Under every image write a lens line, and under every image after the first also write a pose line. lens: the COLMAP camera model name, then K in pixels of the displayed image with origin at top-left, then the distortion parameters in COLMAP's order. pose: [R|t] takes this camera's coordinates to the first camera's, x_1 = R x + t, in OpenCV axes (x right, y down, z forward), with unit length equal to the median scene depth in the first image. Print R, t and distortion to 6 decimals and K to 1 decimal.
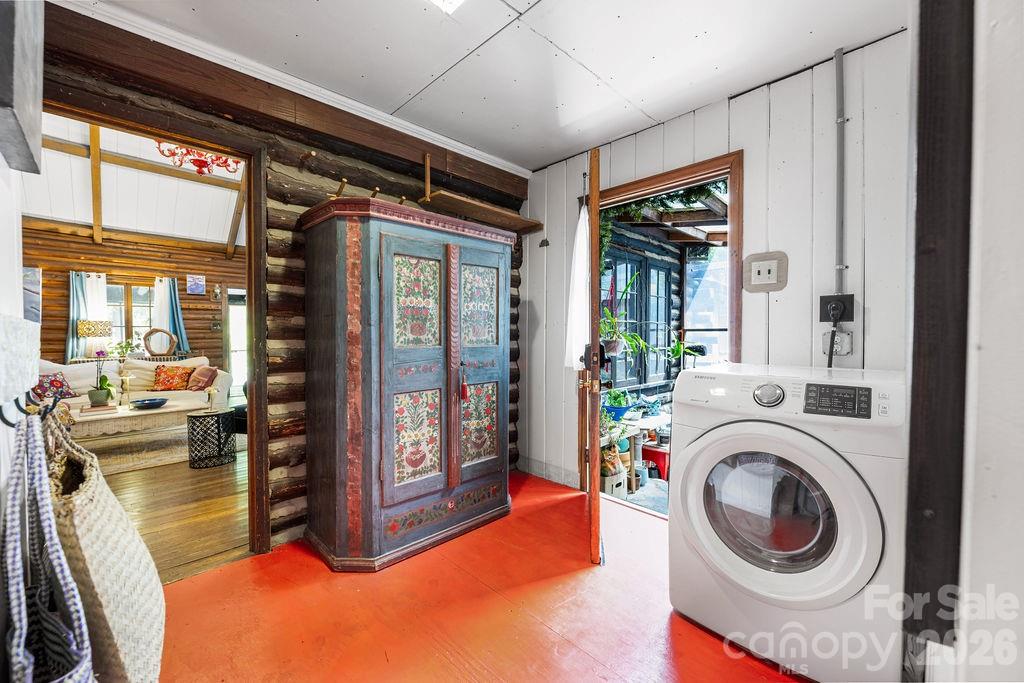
lens RADIAL K [[408.8, 0, 511.0], [0, 408.8, 340.8], [0, 0, 1]] dist [-0.007848, 0.000897]
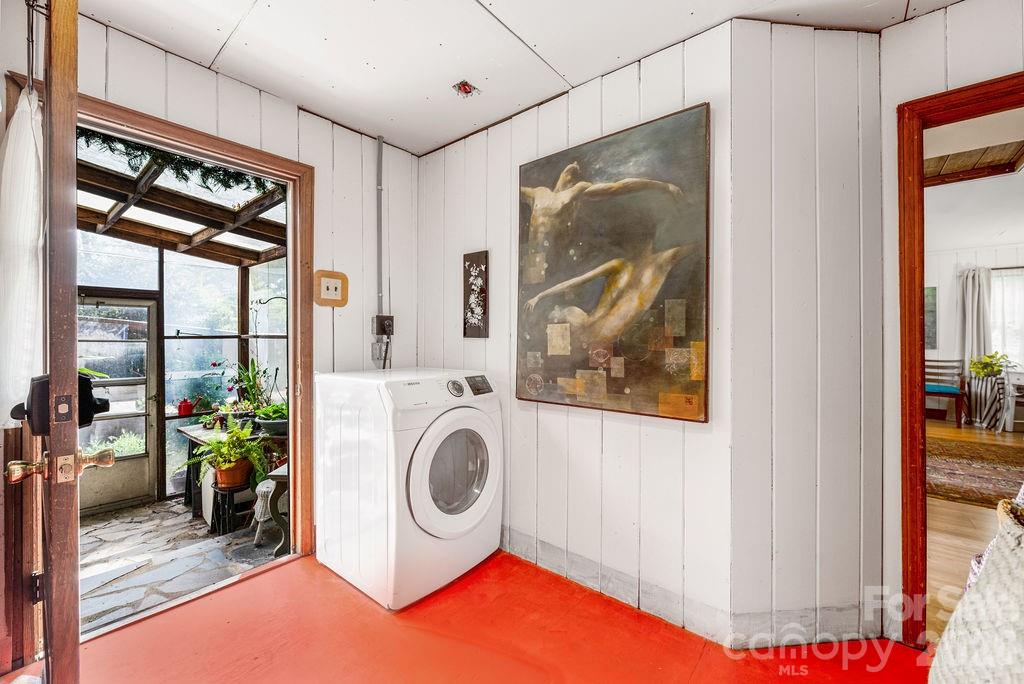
lens RADIAL K [[408.8, 0, 516.1], [0, 408.8, 339.6], [0, 0, 1]] dist [-0.007848, 0.000897]
pose [[-0.111133, 0.001445, 0.993805, -0.231843], [0.017773, 0.999842, 0.000534, -0.009476], [-0.993647, 0.017722, -0.111141, 0.271291]]
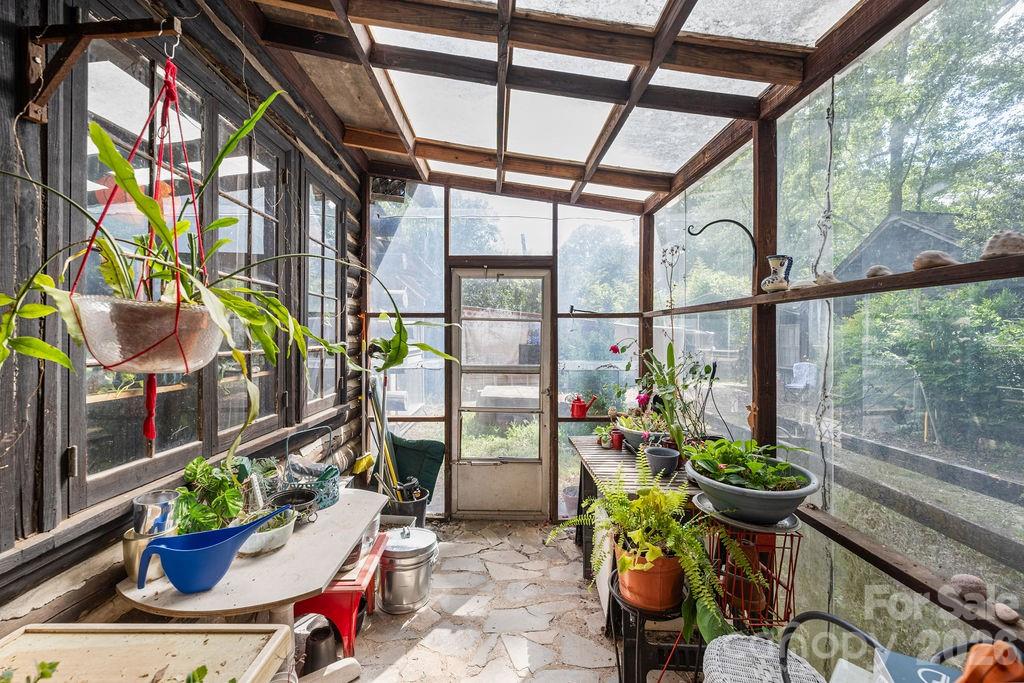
lens RADIAL K [[408.8, 0, 511.6], [0, 408.8, 338.7], [0, 0, 1]] dist [-0.007848, 0.000897]
pose [[0.684904, -0.001187, 0.728632, 0.156868], [0.007380, 0.999959, -0.005309, 0.014118], [-0.728596, 0.009014, 0.684884, 0.505819]]
